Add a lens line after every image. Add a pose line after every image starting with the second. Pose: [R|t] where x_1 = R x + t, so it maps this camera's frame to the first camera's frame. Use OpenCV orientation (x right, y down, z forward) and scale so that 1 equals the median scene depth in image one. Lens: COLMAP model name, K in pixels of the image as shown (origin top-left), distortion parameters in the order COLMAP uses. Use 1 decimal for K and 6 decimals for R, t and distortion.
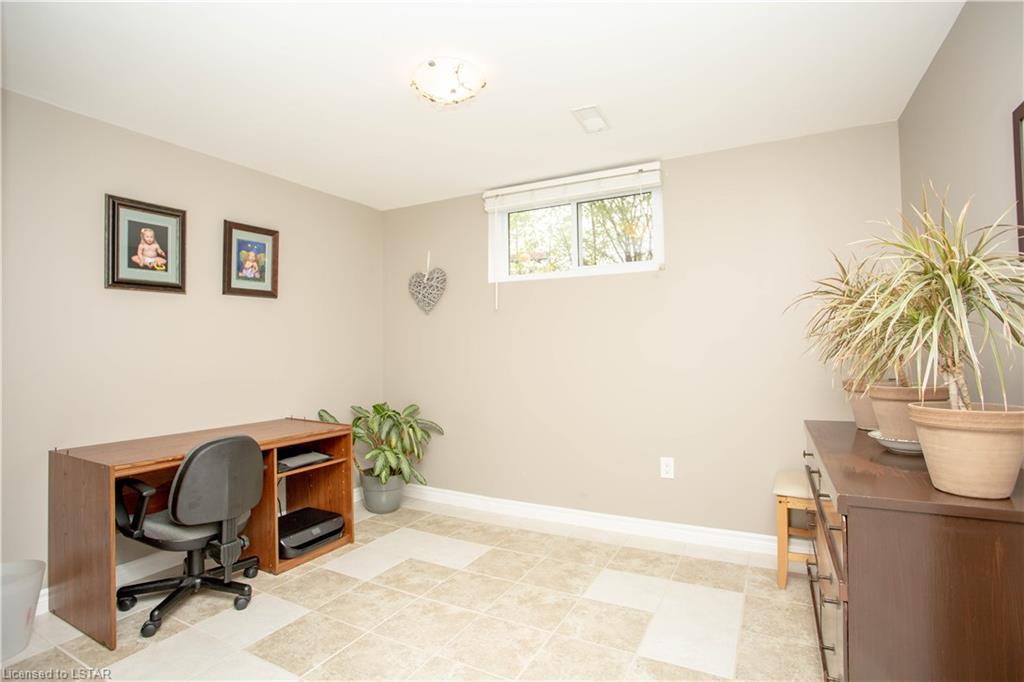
lens RADIAL K [[512.7, 0, 512.0], [0, 512.7, 341.0], [0, 0, 1]] dist [-0.077313, 0.038689]
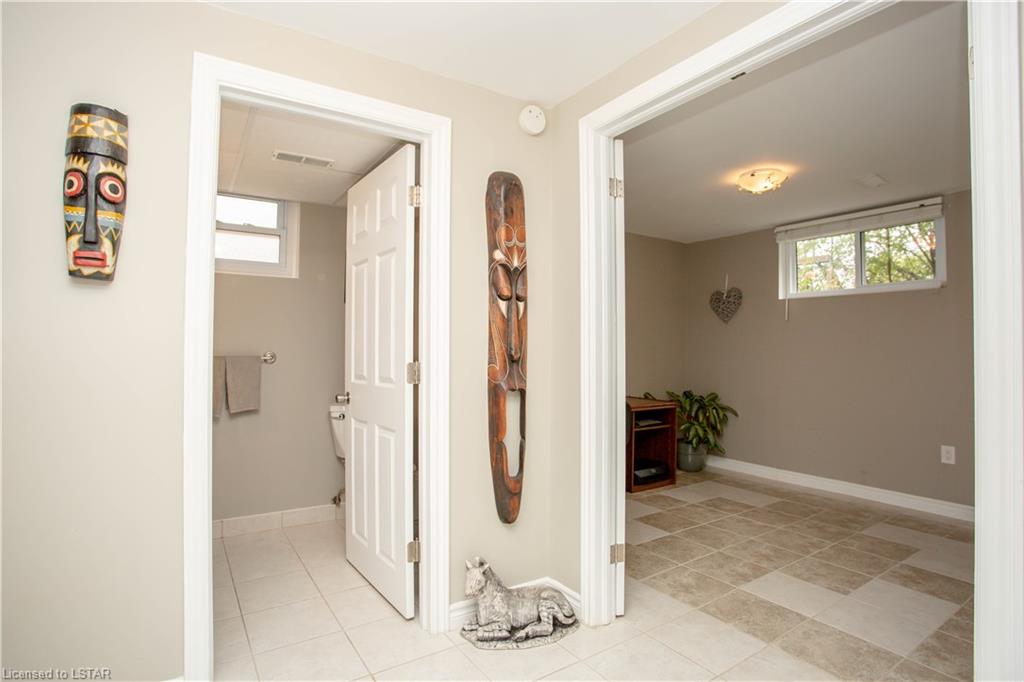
lens RADIAL K [[512.7, 0, 512.0], [0, 512.7, 341.0], [0, 0, 1]] dist [-0.077313, 0.038689]
pose [[0.880667, 0.008479, -0.473660, -0.041136], [-0.010071, 0.999949, -0.000825, -0.002353], [0.473629, 0.005497, 0.880707, -0.446316]]
